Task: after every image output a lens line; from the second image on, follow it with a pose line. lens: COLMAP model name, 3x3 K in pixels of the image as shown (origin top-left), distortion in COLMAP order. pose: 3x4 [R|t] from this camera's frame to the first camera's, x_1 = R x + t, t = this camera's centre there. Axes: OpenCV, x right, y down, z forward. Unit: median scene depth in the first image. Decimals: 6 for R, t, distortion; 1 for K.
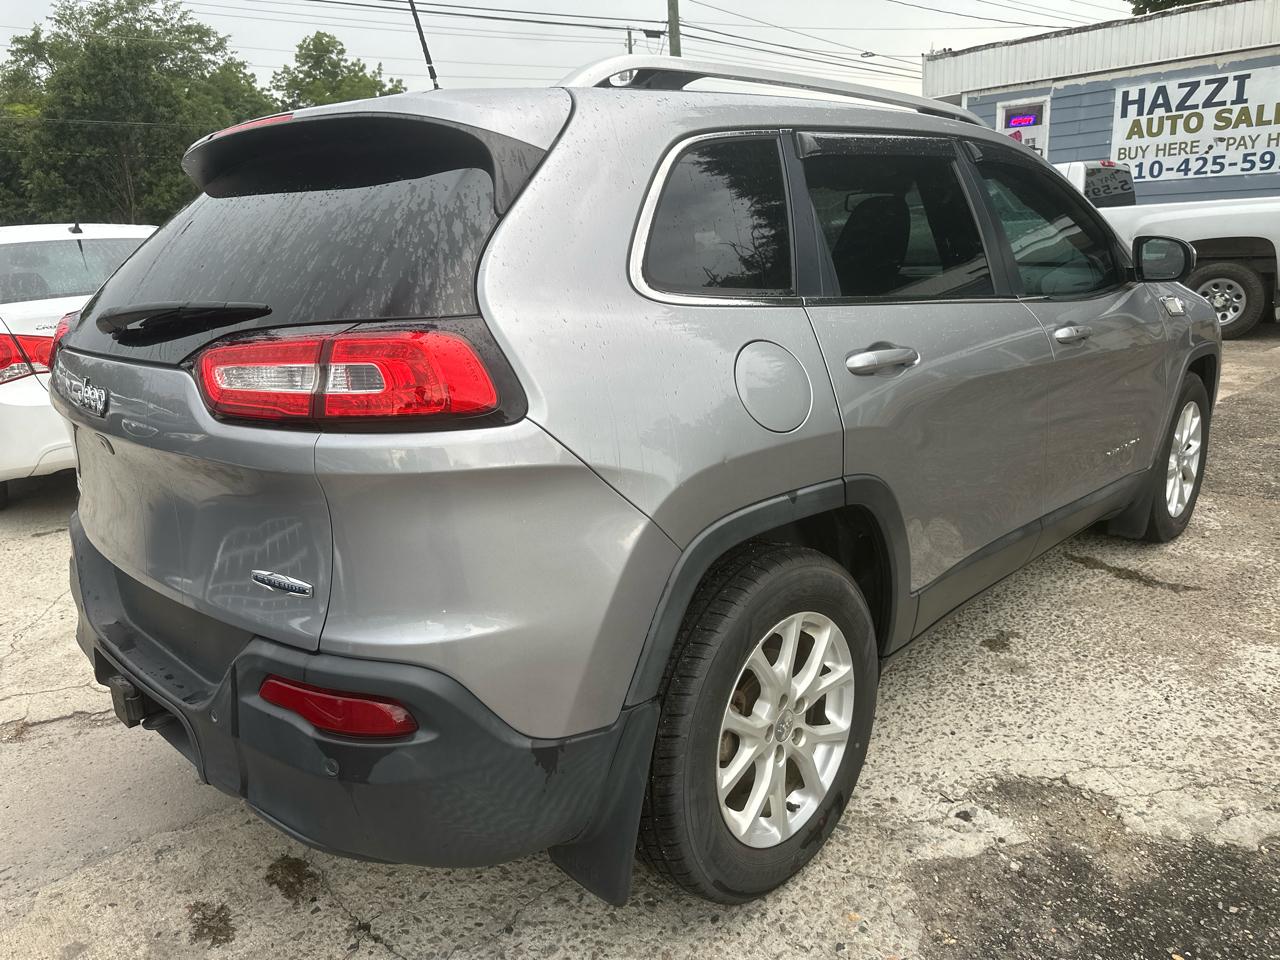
lens RADIAL K [[903.4, 0, 644.8], [0, 903.4, 476.6], [0, 0, 1]] dist [0.023913, -0.029868]
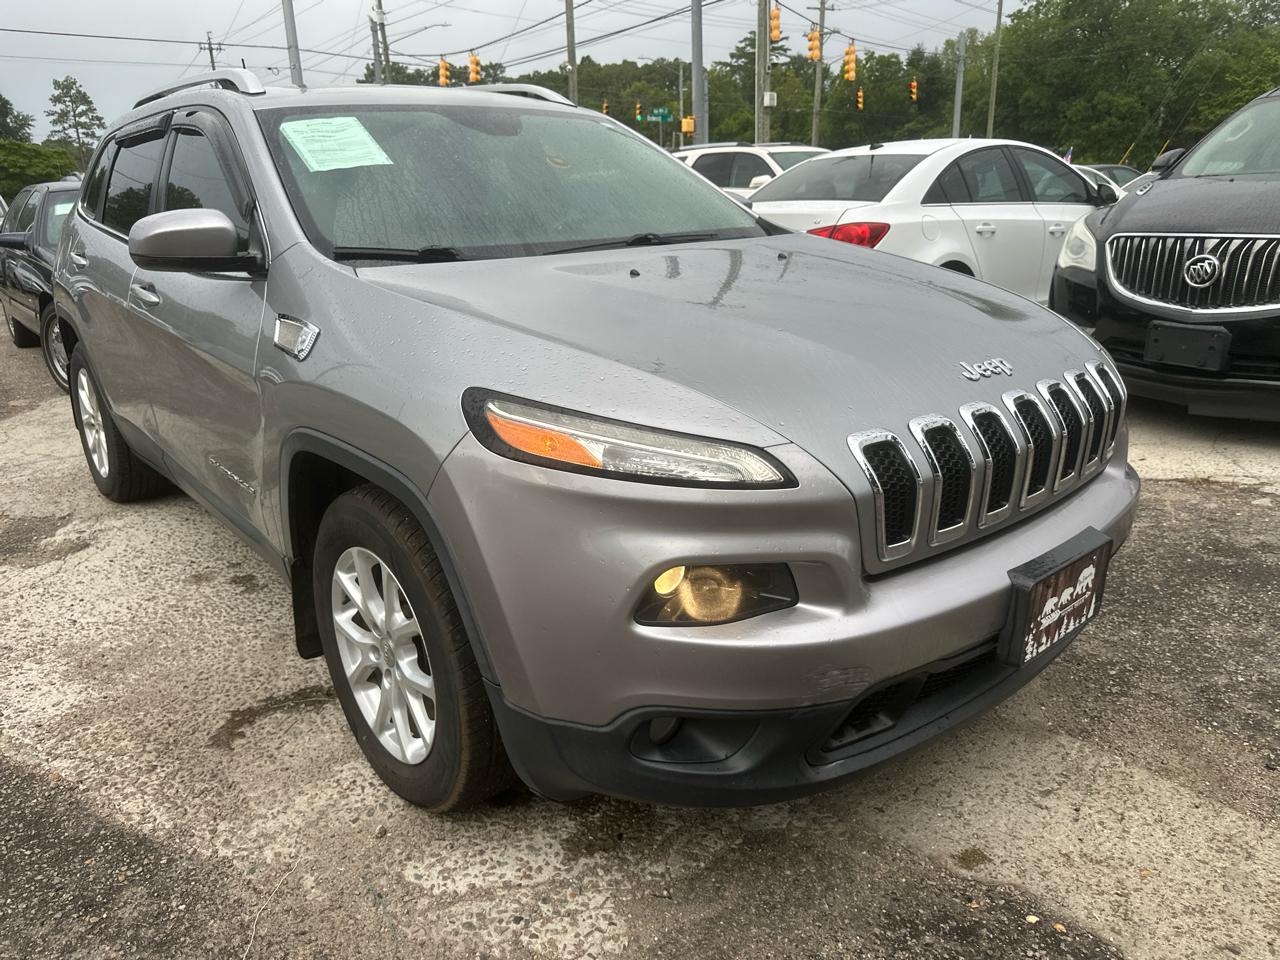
lens RADIAL K [[903.4, 0, 637.9], [0, 903.4, 481.9], [0, 0, 1]] dist [0.023913, -0.029868]
pose [[-0.087946, 0.352149, -0.931803, 1.635147], [-0.231231, 0.902659, 0.362959, -0.526178], [0.968916, 0.247383, 0.002043, 1.774020]]
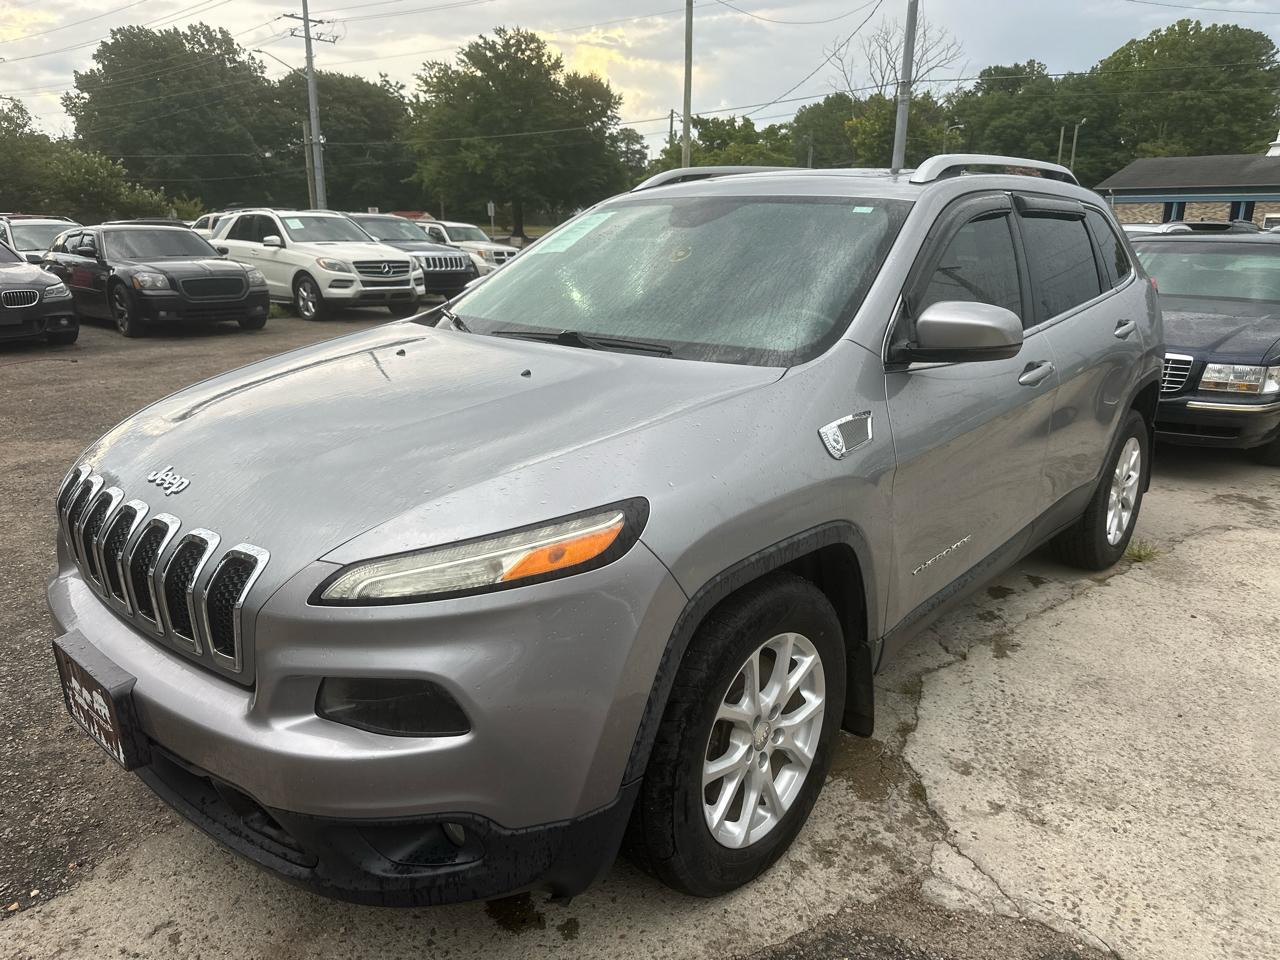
lens RADIAL K [[903.4, 0, 640.9], [0, 903.4, 489.0], [0, 0, 1]] dist [0.023913, -0.029868]
pose [[-0.998663, 0.043095, -0.028560, 0.515812], [0.022026, 0.854433, 0.519094, -0.793771], [0.046773, 0.517770, -0.854240, 2.710007]]
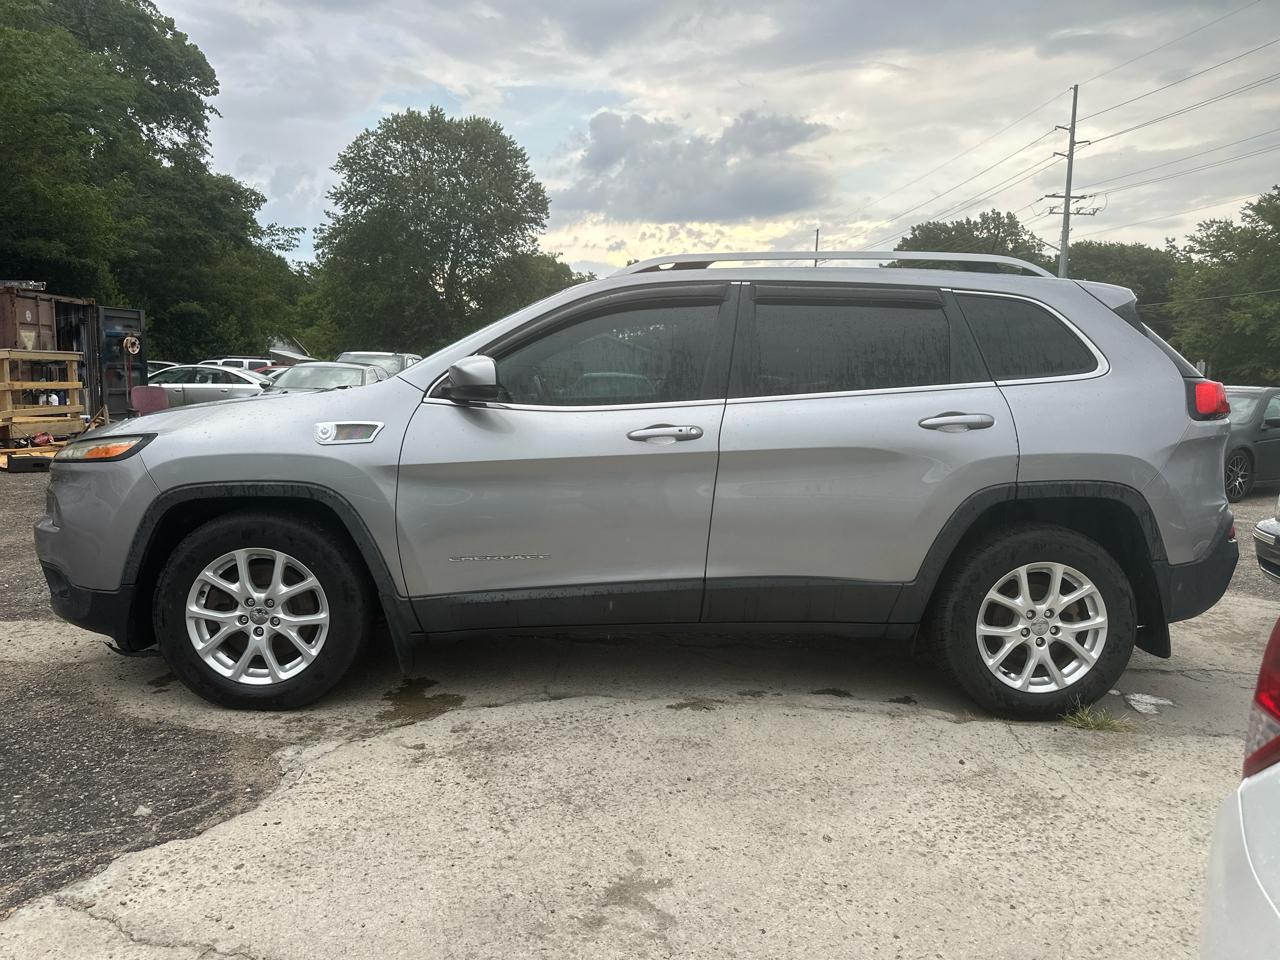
lens RADIAL K [[903.4, 0, 635.7], [0, 903.4, 486.2], [0, 0, 1]] dist [0.023913, -0.029868]
pose [[-0.729023, -0.053756, 0.682375, -0.912579], [0.185457, 0.944110, 0.272510, -0.585755], [-0.658887, 0.325217, -0.678308, 2.584063]]
